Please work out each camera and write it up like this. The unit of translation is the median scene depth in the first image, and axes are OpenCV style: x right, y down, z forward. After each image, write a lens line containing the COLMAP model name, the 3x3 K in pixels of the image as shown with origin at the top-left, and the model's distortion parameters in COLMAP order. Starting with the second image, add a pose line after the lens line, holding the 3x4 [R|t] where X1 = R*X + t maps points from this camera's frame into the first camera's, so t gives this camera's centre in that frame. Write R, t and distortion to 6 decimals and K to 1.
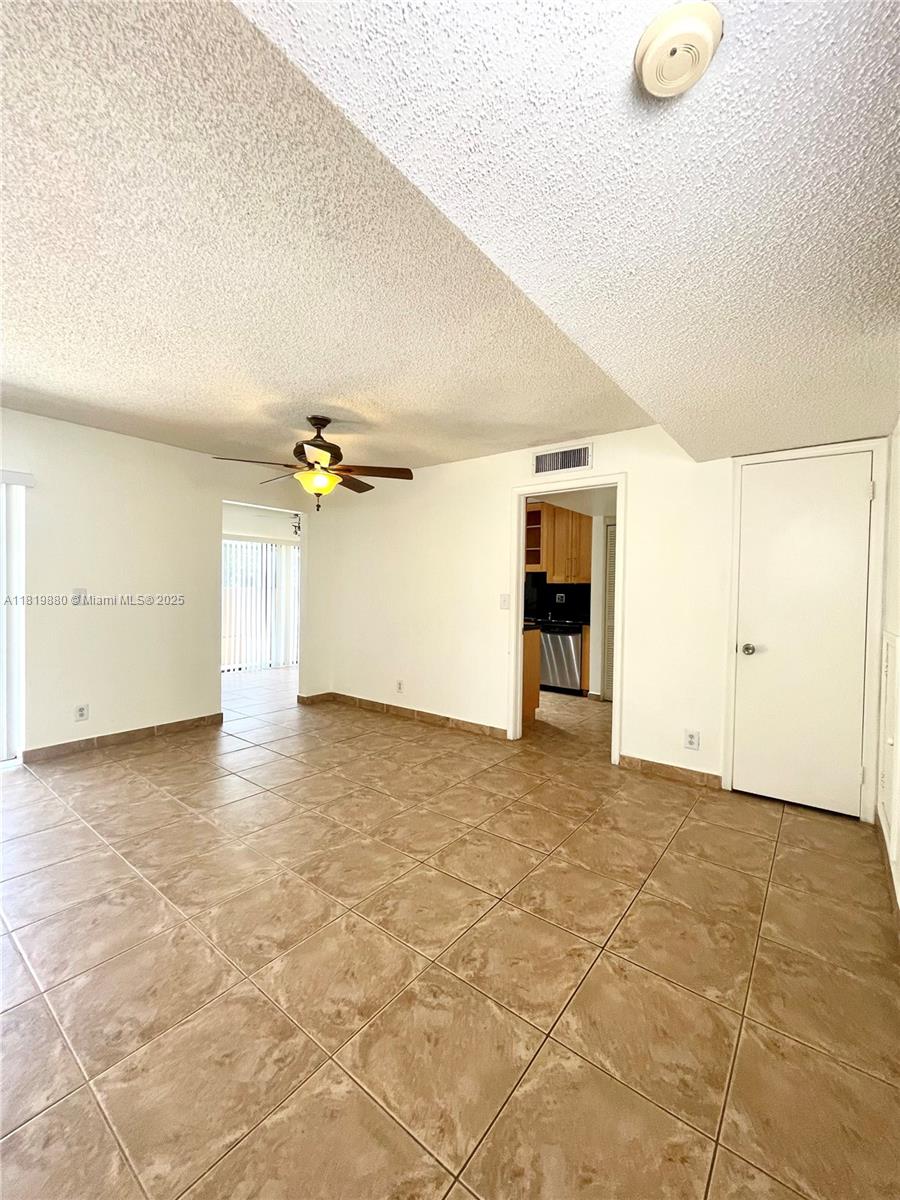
lens RADIAL K [[483.1, 0, 455.2], [0, 483.1, 607.4], [0, 0, 1]] dist [-0.004577, 0.001693]
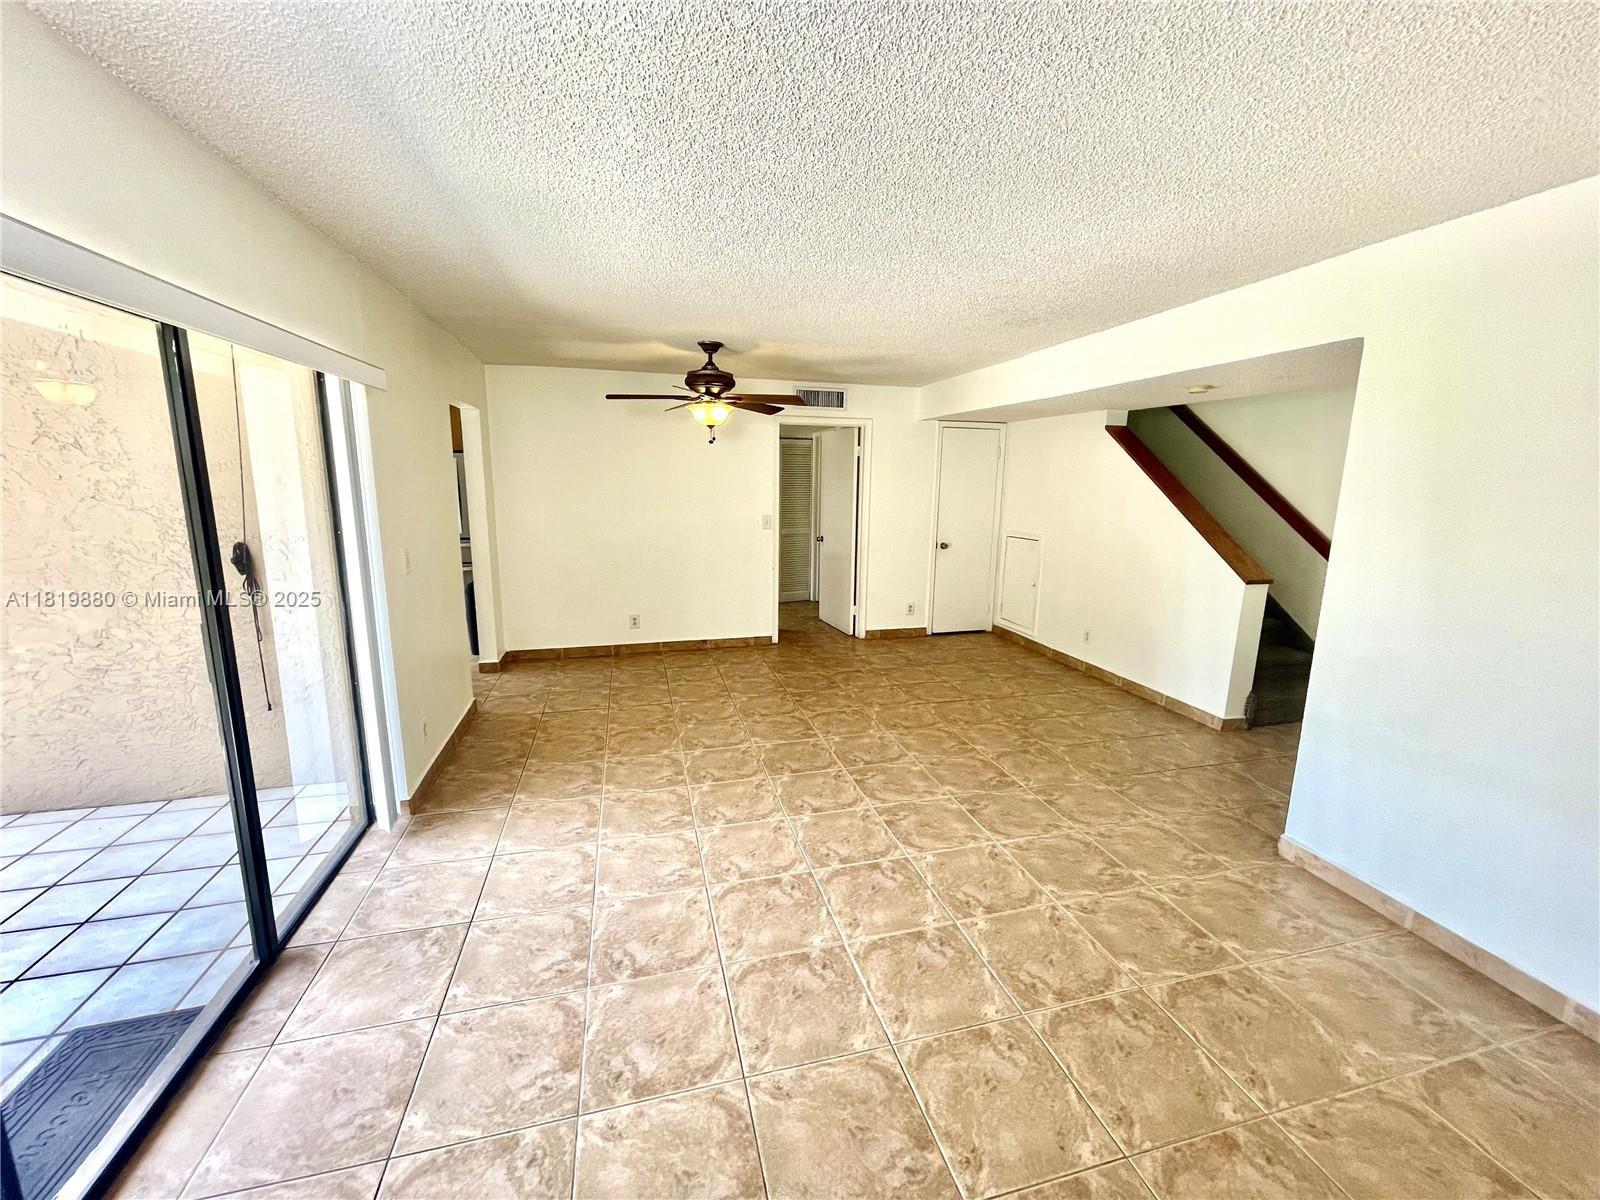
lens RADIAL K [[644.2, 0, 791.9], [0, 644.2, 599.3], [0, 0, 1]] dist [-0.004577, 0.001693]
pose [[0.613126, -0.156933, 0.774241, -1.355663], [0.027594, 0.983726, 0.177542, -0.128821], [-0.789503, -0.087491, 0.607479, 0.074377]]
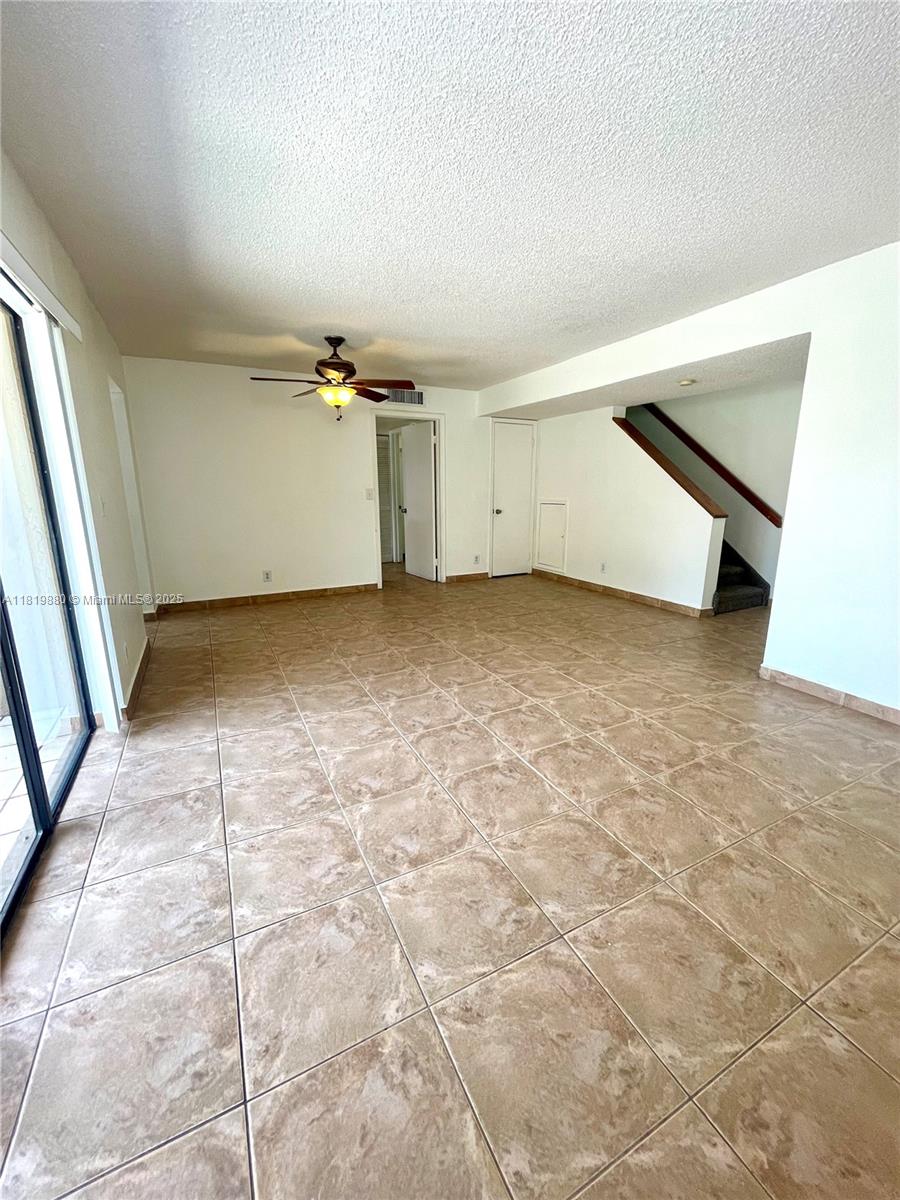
lens RADIAL K [[483.1, 0, 451.4], [0, 483.1, 603.1], [0, 0, 1]] dist [-0.004577, 0.001693]
pose [[0.424003, -0.228543, 0.876350, -1.468243], [0.042163, 0.971568, 0.232975, -0.027162], [-0.904679, -0.061833, 0.421584, 0.228122]]
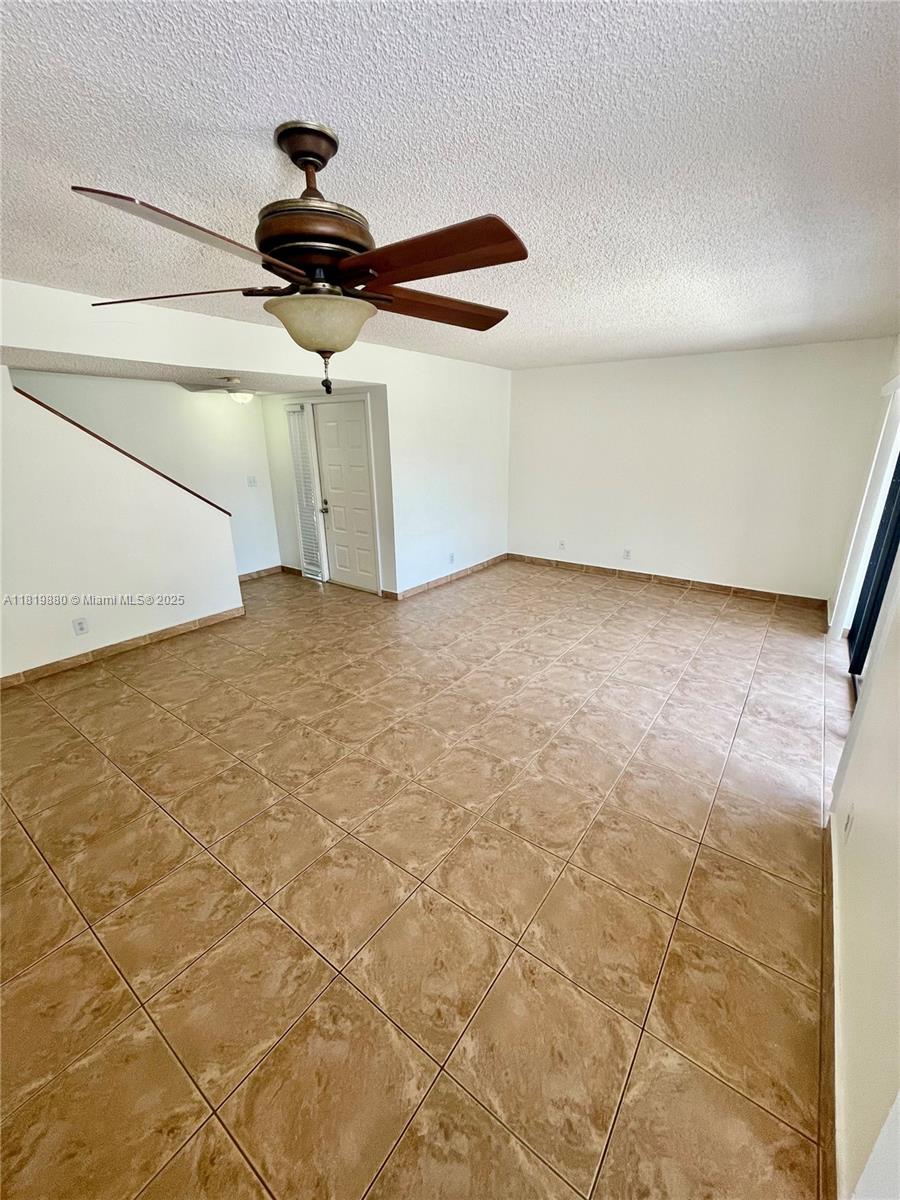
lens RADIAL K [[483.1, 0, 457.9], [0, 483.1, 592.6], [0, 0, 1]] dist [-0.004577, 0.001693]
pose [[-0.999450, 0.004271, -0.032885, -0.434144], [-0.007421, 0.937708, 0.347346, -0.208232], [0.032320, 0.347399, -0.937160, 1.643084]]
